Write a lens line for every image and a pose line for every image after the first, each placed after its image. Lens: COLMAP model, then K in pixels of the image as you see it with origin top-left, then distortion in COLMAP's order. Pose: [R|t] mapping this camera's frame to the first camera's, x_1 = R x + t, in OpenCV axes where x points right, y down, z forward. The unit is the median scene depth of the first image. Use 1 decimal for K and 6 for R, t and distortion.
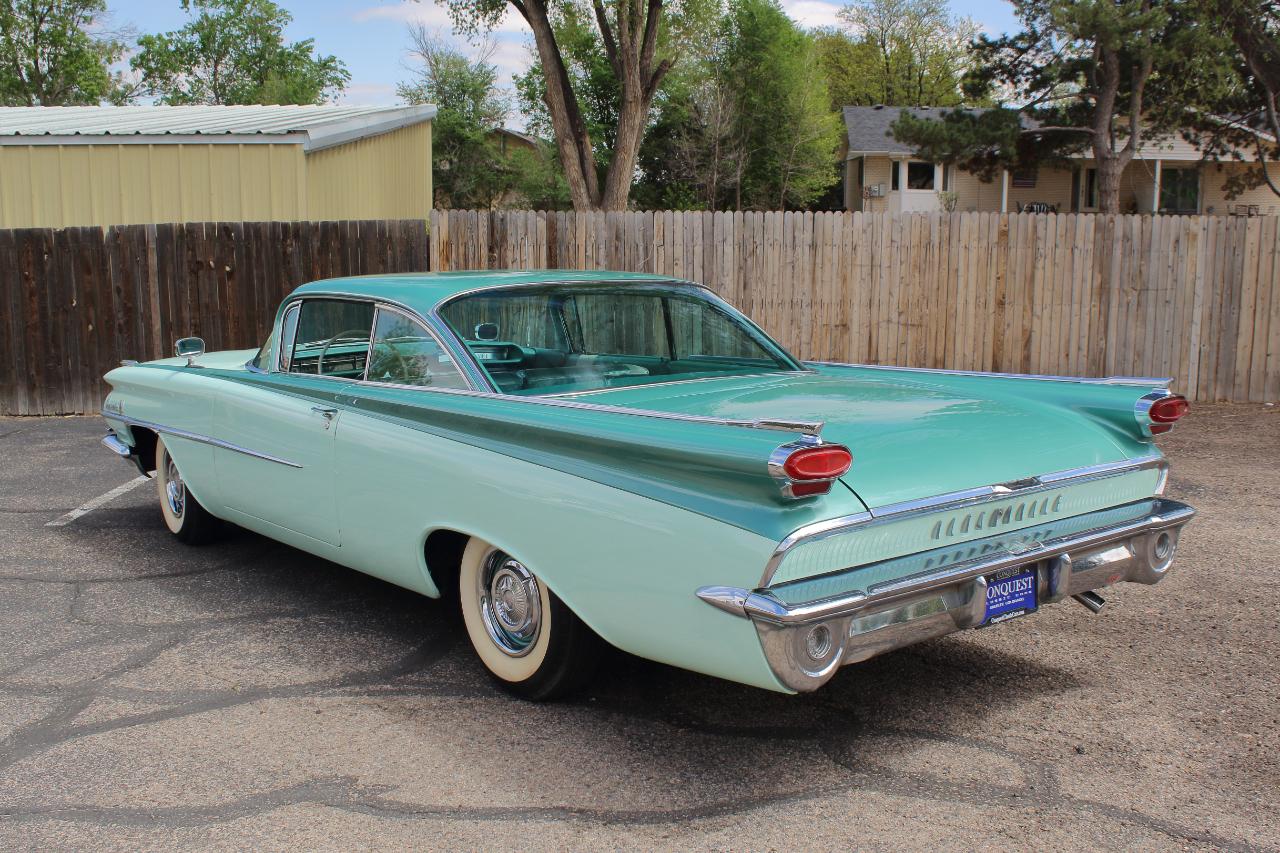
lens RADIAL K [[1324.3, 0, 641.4], [0, 1324.3, 421.0], [0, 0, 1]] dist [-0.092281, 0.000000]
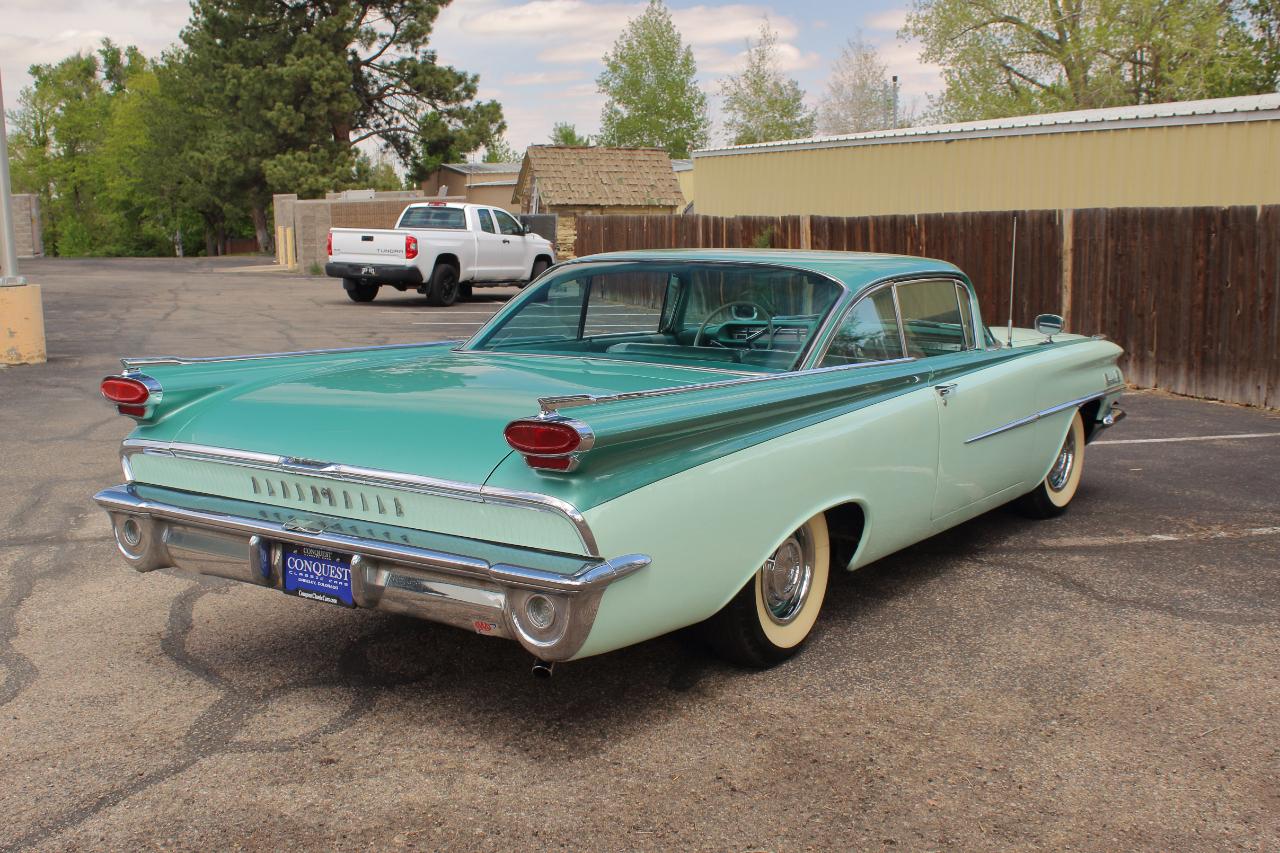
lens RADIAL K [[1422.2, 0, 634.4], [0, 1422.2, 432.4], [0, 0, 1]] dist [-0.107535, 0.000000]
pose [[0.332623, 0.151479, -0.930815, 0.392192], [-0.139305, 0.984080, 0.110367, -0.036464], [0.932714, 0.092957, 0.348429, 0.247753]]
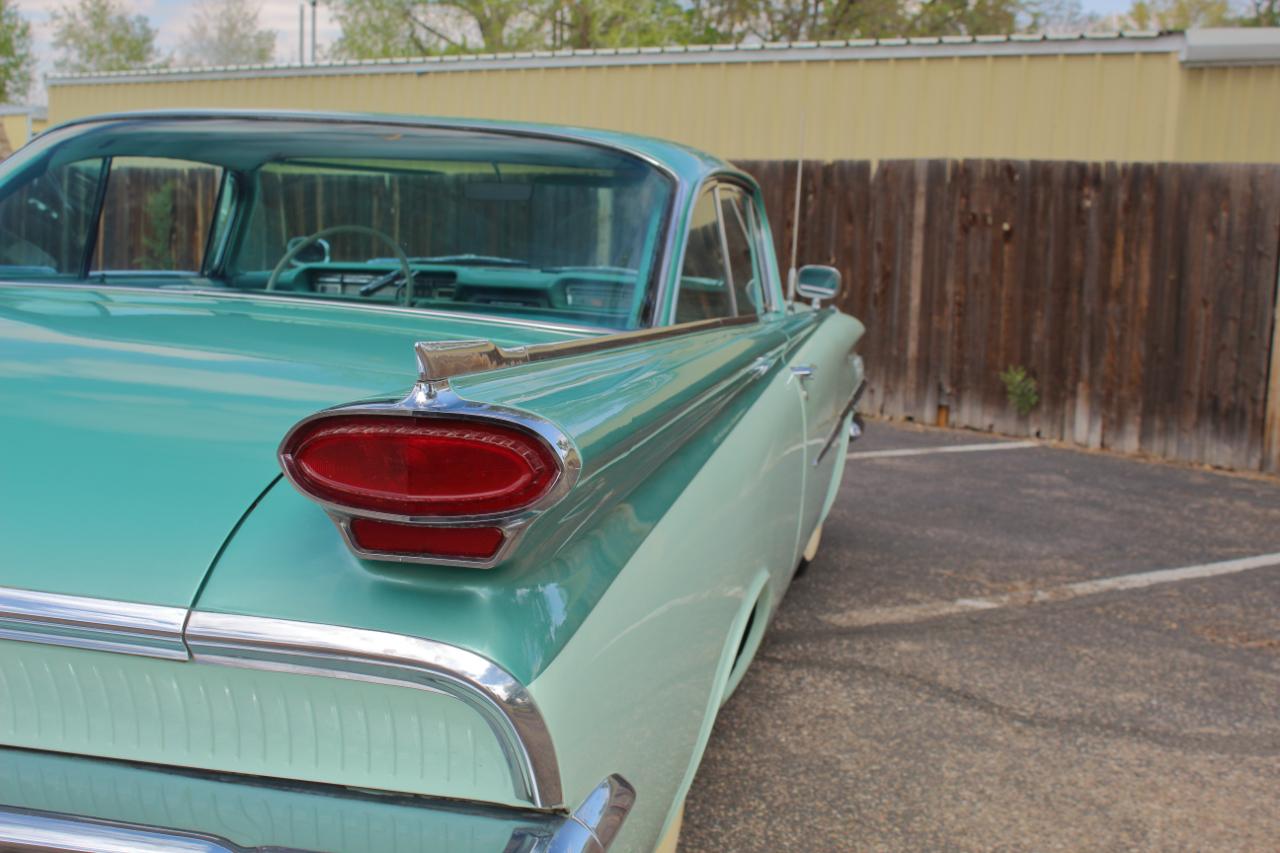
lens RADIAL K [[1727.9, 0, 645.2], [0, 1727.9, 422.2], [0, 0, 1]] dist [-0.015201, 0.000000]
pose [[0.663908, 0.132667, -0.735953, 0.238991], [-0.161295, 0.986377, 0.032305, -0.013896], [0.730213, 0.097258, 0.676262, 0.260361]]
